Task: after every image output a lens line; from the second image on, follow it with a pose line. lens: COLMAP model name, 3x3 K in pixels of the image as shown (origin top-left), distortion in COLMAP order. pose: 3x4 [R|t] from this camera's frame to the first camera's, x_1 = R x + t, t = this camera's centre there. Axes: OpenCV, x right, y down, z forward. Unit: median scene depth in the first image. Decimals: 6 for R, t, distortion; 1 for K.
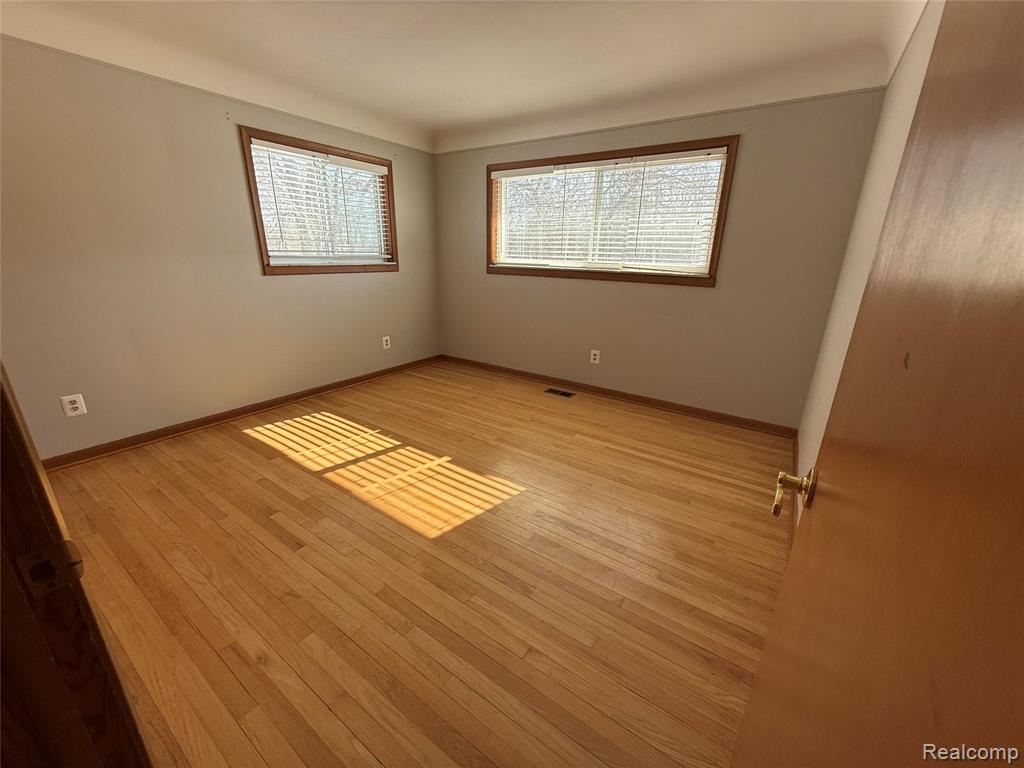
lens RADIAL K [[403.7, 0, 514.1], [0, 403.7, 383.3], [0, 0, 1]] dist [-0.004202, 0.001722]
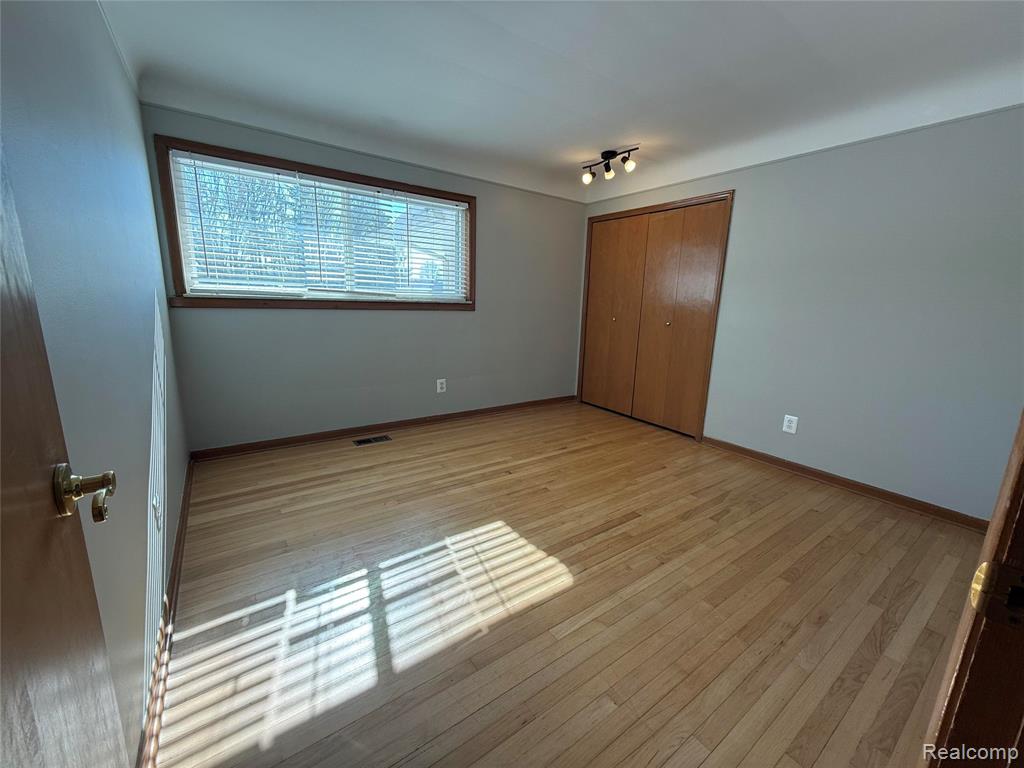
lens RADIAL K [[403.7, 0, 519.3], [0, 403.7, 390.4], [0, 0, 1]] dist [-0.004202, 0.001722]
pose [[0.345751, -0.227851, 0.910242, -0.792724], [0.255685, 0.956238, 0.142244, -0.176414], [-0.902819, 0.183554, 0.388878, 0.516606]]
